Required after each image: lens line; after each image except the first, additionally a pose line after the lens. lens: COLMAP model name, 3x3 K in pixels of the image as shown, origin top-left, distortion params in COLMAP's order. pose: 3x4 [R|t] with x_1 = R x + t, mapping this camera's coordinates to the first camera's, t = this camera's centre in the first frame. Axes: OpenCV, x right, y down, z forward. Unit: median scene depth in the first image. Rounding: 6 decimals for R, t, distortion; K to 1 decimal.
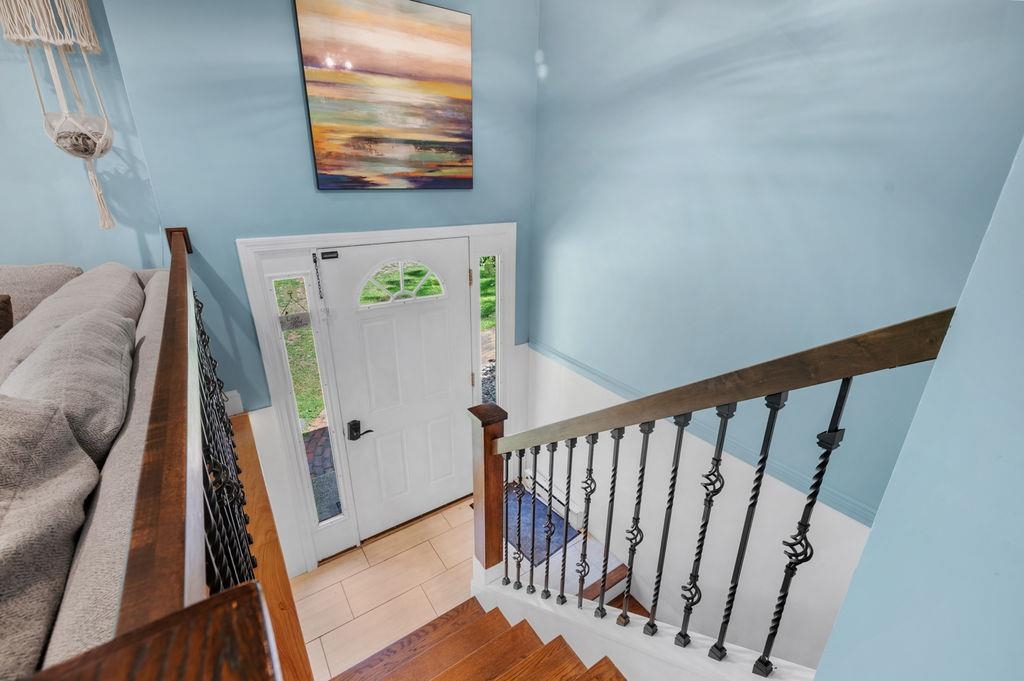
lens RADIAL K [[441.3, 0, 512.5], [0, 441.3, 337.7], [0, 0, 1]] dist [-0.000932, -0.000343]
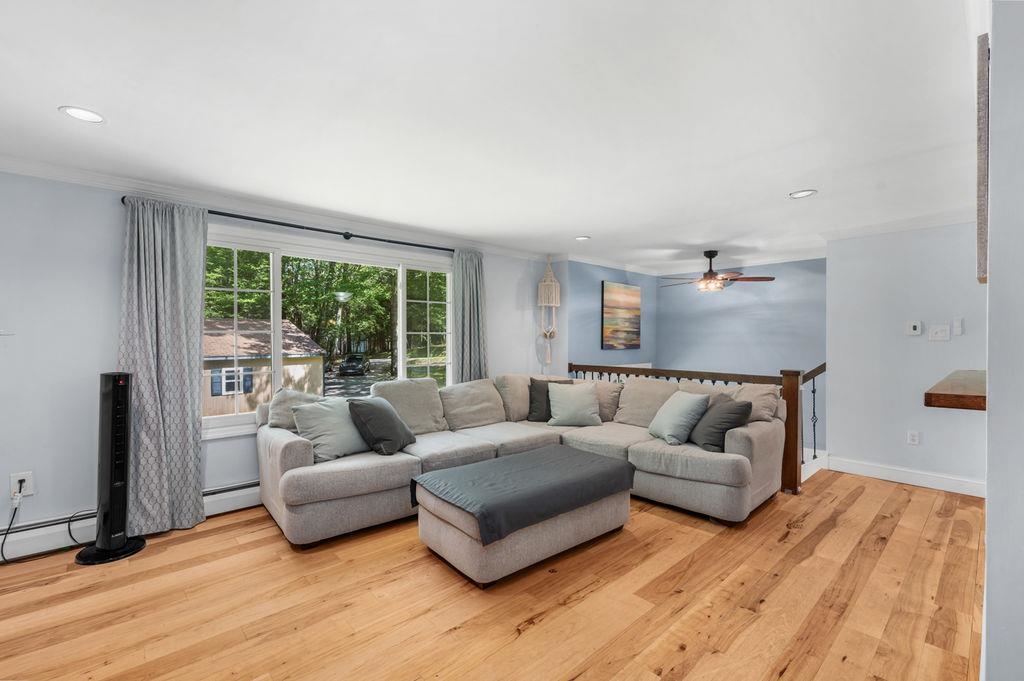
lens RADIAL K [[441.3, 0, 511.2], [0, 441.3, 341.5], [0, 0, 1]] dist [-0.000932, -0.000343]
pose [[0.988069, -0.012213, 0.153530, -1.275361], [0.064270, 0.938605, -0.338956, 0.430980], [-0.139964, 0.344779, 0.928191, -1.248461]]
